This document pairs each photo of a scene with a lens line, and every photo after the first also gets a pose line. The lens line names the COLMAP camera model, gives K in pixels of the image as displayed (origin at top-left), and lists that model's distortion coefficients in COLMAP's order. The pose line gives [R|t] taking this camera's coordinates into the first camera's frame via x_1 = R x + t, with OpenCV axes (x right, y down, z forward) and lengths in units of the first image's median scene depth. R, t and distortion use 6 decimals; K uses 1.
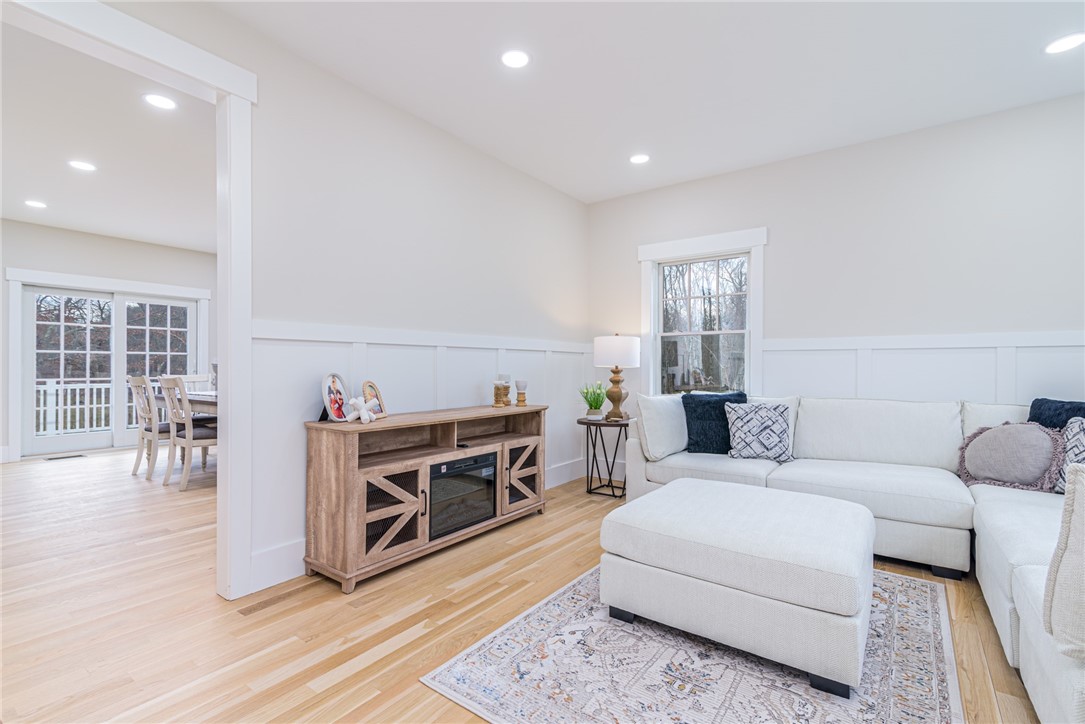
lens RADIAL K [[481.6, 0, 542.5], [0, 481.6, 362.0], [0, 0, 1]] dist [0.000526, -0.000216]
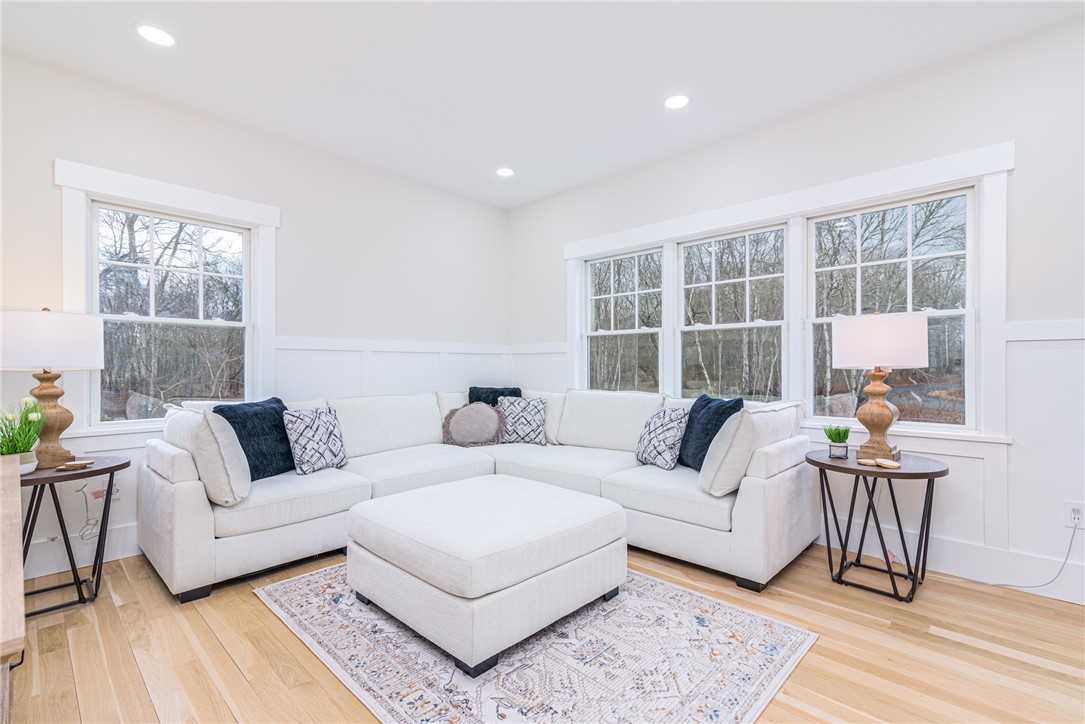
lens RADIAL K [[481.6, 0, 542.5], [0, 481.6, 362.0], [0, 0, 1]] dist [0.000526, -0.000216]
pose [[0.153262, 0.008070, 0.988153, -0.439052], [0.000547, 0.999966, -0.008251, 0.010065], [-0.988185, 0.001805, 0.153252, 0.533459]]
